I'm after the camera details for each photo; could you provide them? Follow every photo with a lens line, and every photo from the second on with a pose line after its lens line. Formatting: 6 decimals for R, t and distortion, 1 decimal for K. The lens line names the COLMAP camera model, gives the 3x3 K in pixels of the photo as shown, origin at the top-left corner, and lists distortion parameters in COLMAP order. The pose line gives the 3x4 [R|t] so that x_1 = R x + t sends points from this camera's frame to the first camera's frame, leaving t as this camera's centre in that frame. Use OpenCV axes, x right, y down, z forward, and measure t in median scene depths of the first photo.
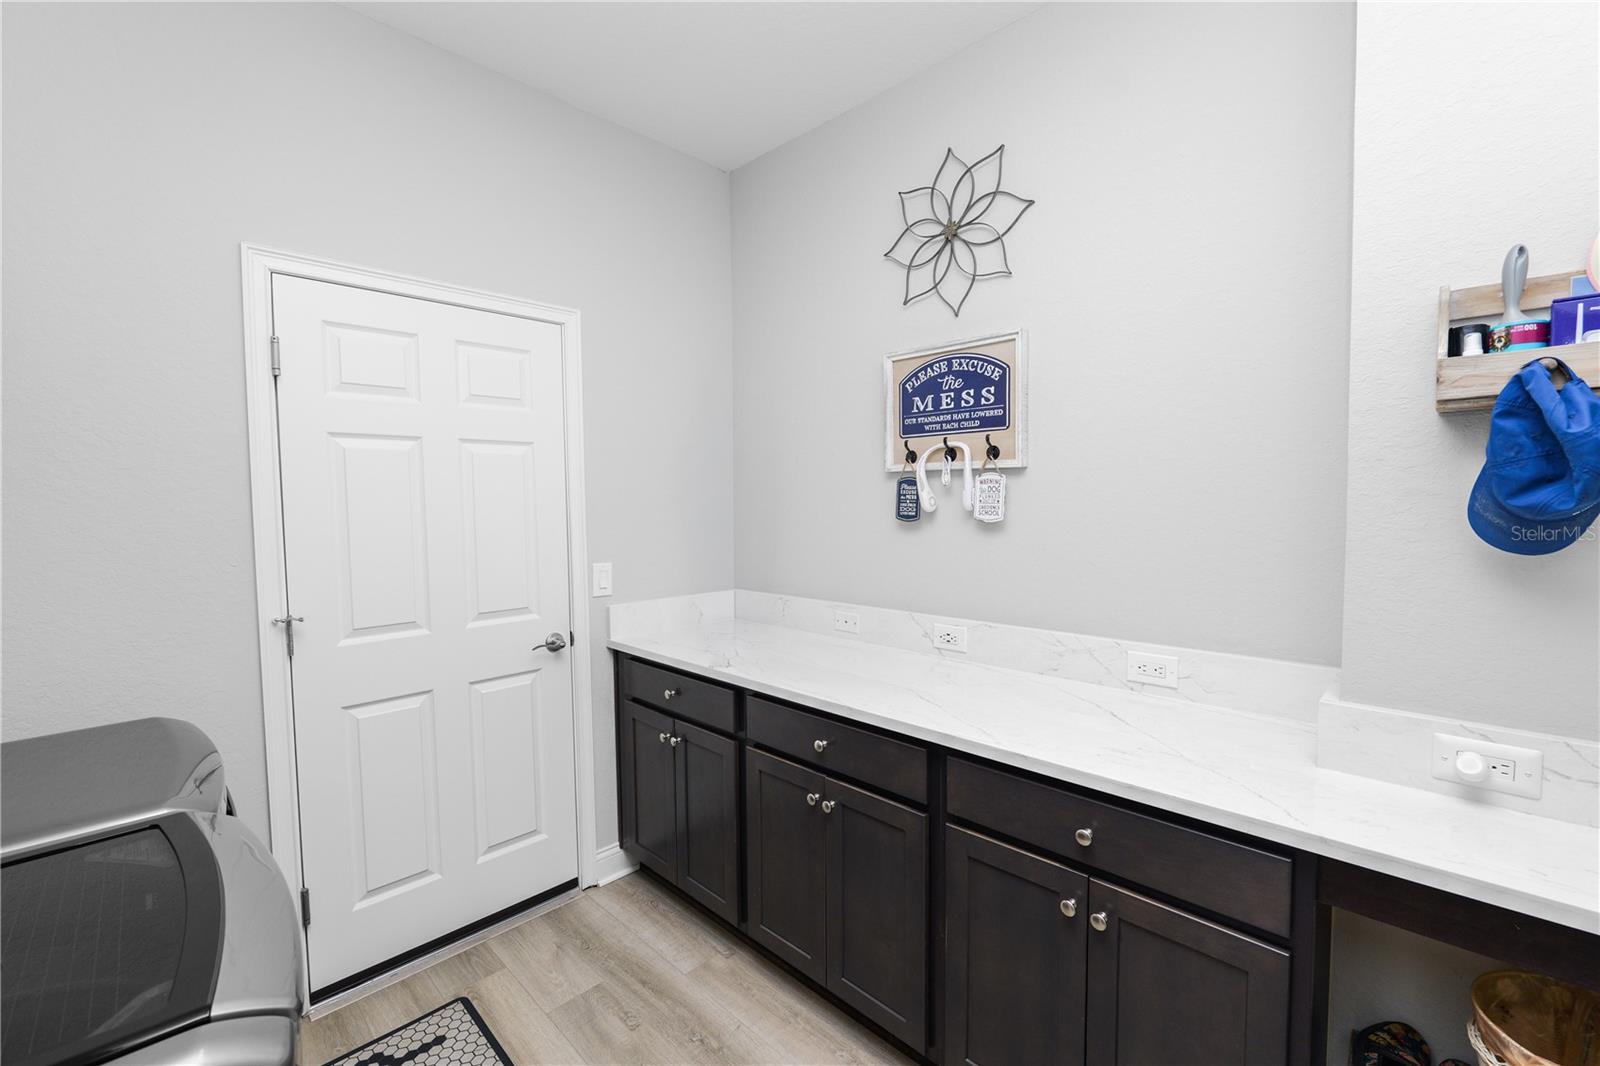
lens RADIAL K [[672.6, 0, 799.3], [0, 672.6, 524.4], [0, 0, 1]] dist [-0.000315, 0.000252]
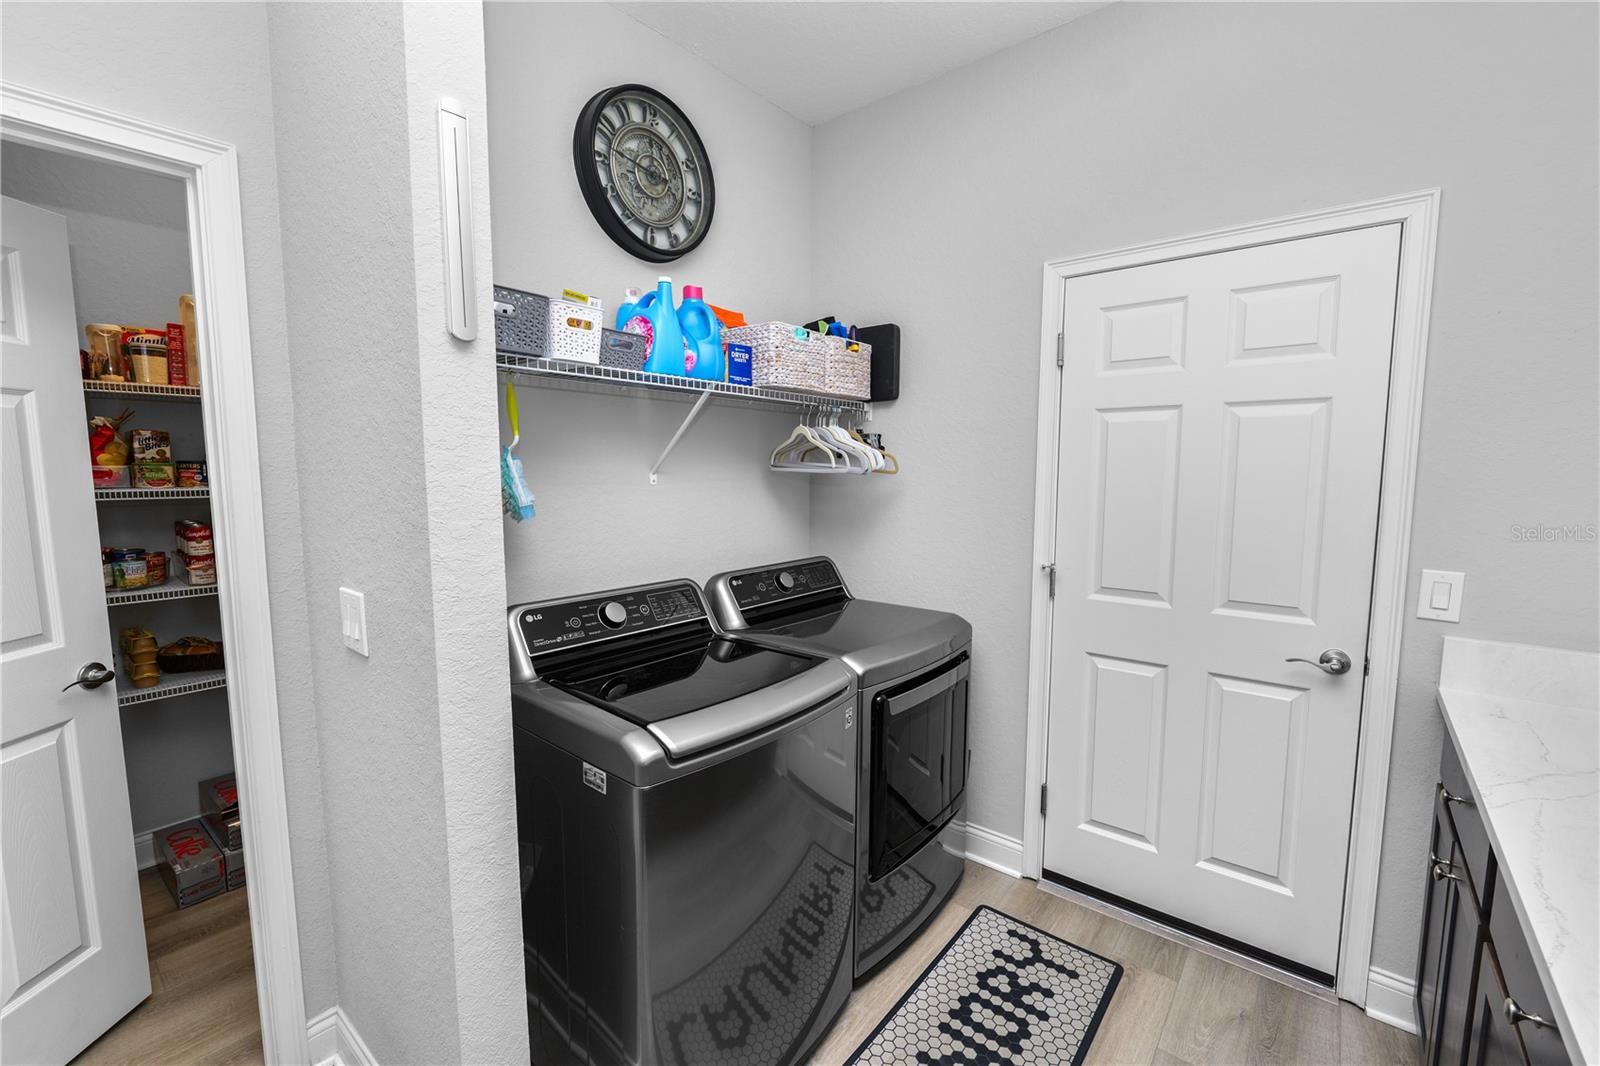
lens RADIAL K [[651.5, 0, 800.5], [0, 651.5, 529.5], [0, 0, 1]] dist [-0.012547, 0.000814]
pose [[0.108045, 0.105410, -0.988542, 0.318248], [-0.043844, 0.993901, 0.101189, -0.023439], [0.993179, 0.032409, 0.112008, 0.372330]]
